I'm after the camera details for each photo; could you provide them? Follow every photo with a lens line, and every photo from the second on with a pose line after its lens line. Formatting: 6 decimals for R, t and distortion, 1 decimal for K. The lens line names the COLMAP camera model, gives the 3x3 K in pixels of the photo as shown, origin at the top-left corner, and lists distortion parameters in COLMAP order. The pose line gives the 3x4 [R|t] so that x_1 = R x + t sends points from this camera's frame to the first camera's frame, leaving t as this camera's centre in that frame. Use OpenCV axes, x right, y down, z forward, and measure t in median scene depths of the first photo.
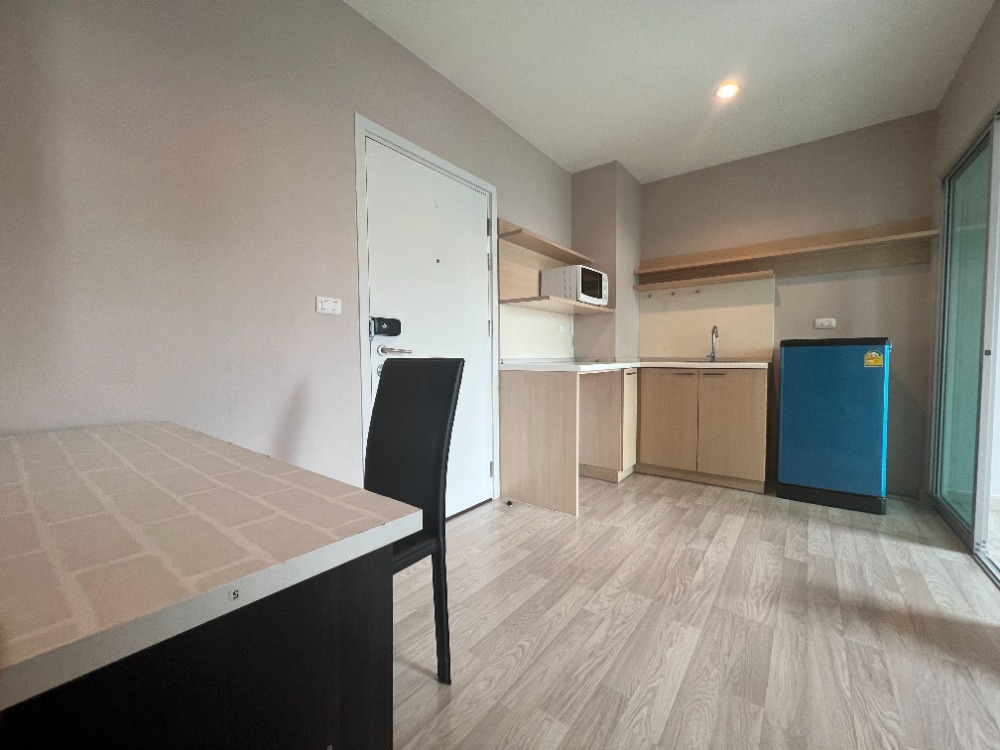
lens RADIAL K [[403.0, 0, 500.0], [0, 403.0, 375.0], [0, 0, 1]] dist [-0.001359, 0.000378]
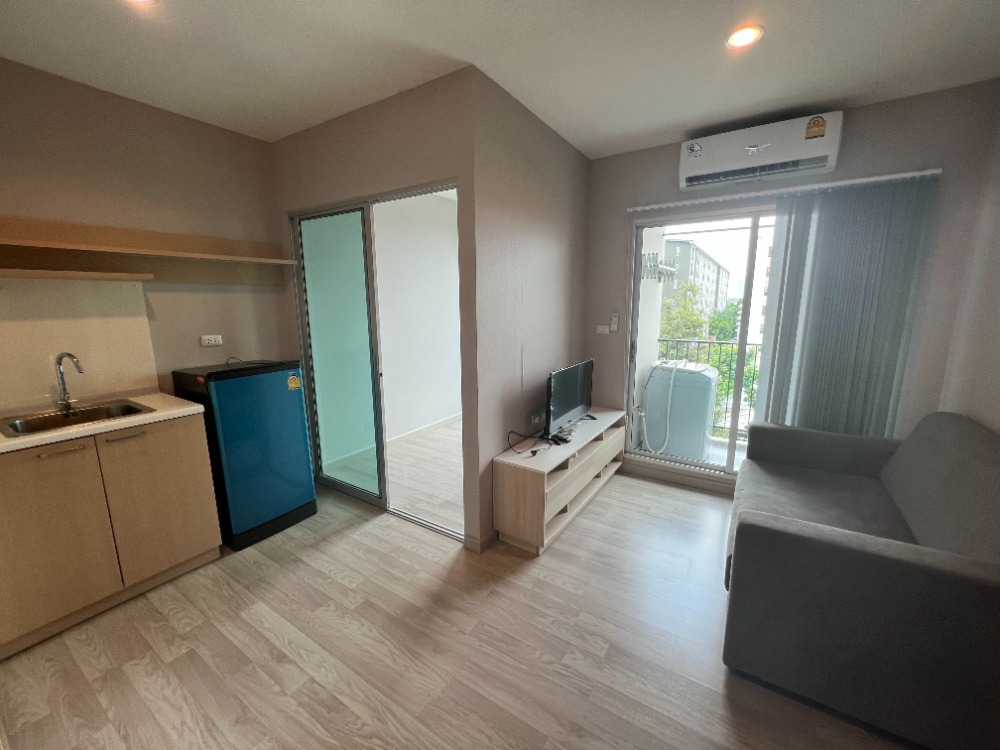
lens RADIAL K [[403.0, 0, 500.0], [0, 403.0, 375.0], [0, 0, 1]] dist [-0.001359, 0.000378]
pose [[-0.076132, -0.176200, 0.981406, -0.131907], [0.052827, 0.982167, 0.180435, -0.187906], [-0.995697, 0.065582, -0.065467, 0.448463]]
